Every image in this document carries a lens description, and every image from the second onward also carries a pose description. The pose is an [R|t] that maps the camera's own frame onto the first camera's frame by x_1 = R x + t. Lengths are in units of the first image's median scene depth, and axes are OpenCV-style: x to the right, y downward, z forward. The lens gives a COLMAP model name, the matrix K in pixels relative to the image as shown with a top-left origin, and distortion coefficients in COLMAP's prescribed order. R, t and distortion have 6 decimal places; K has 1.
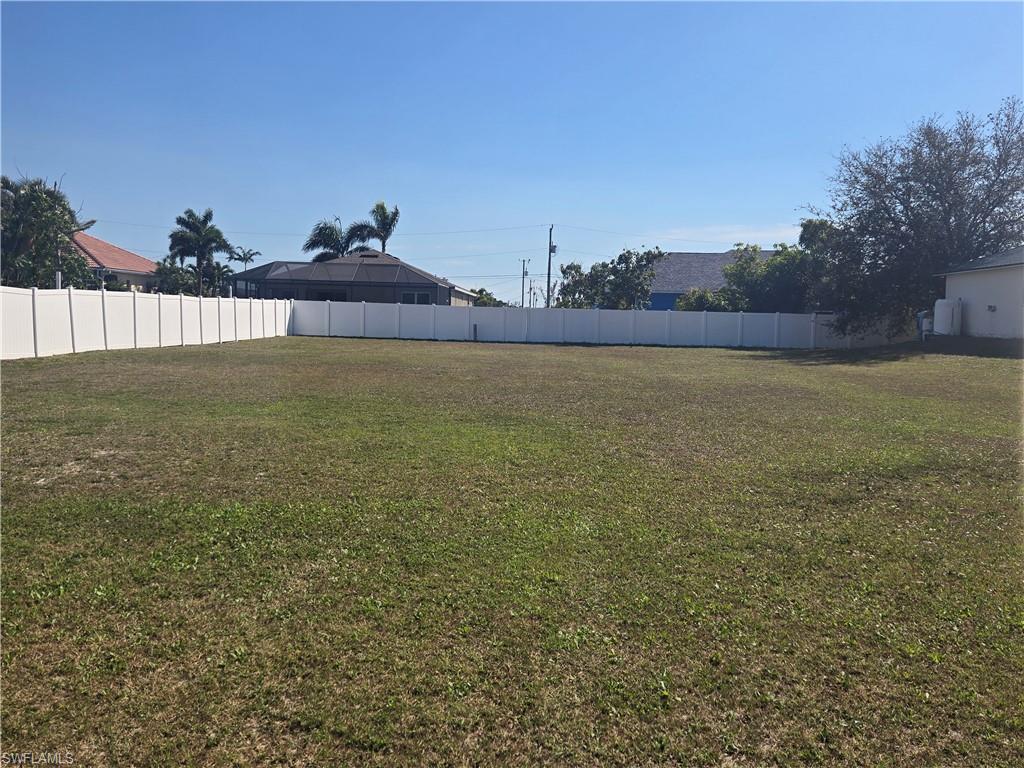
lens RADIAL K [[869.9, 0, 512.0], [0, 869.9, 384.0], [0, 0, 1]] dist [0.077421, -0.123608]
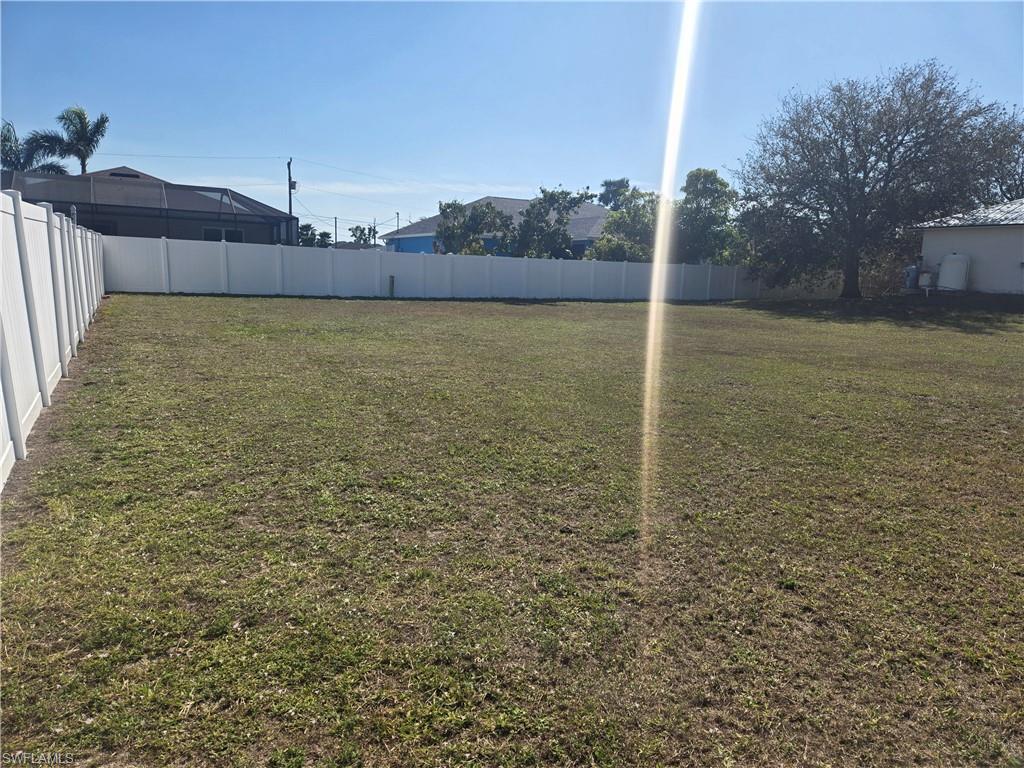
lens RADIAL K [[674.9, 0, 512.0], [0, 674.9, 384.0], [0, 0, 1]] dist [0.058687, -0.069250]
pose [[0.841533, -0.081415, 0.534036, -0.277459], [0.025923, 0.993525, 0.110616, -0.038821], [-0.539584, -0.079243, 0.838194, 0.463563]]
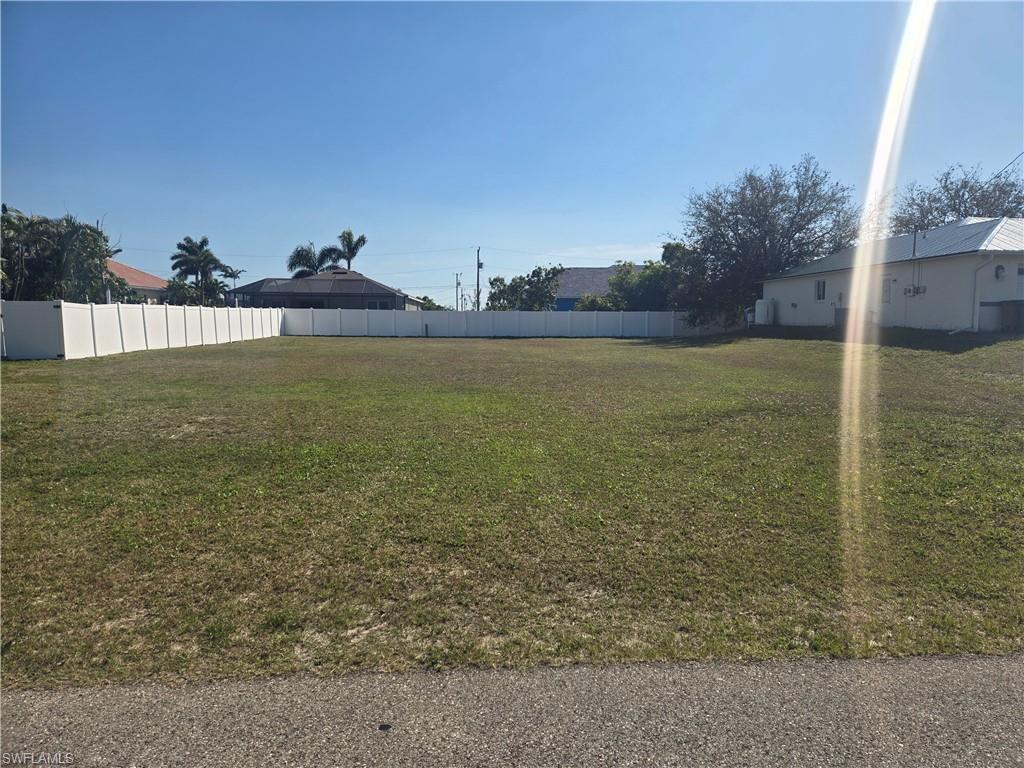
lens RADIAL K [[674.9, 0, 512.0], [0, 674.9, 384.0], [0, 0, 1]] dist [0.058687, -0.069250]
pose [[0.994962, -0.029893, 0.095692, -0.014122], [0.027743, 0.999334, 0.023715, 0.001906], [-0.096338, -0.020941, 0.995128, -0.040549]]
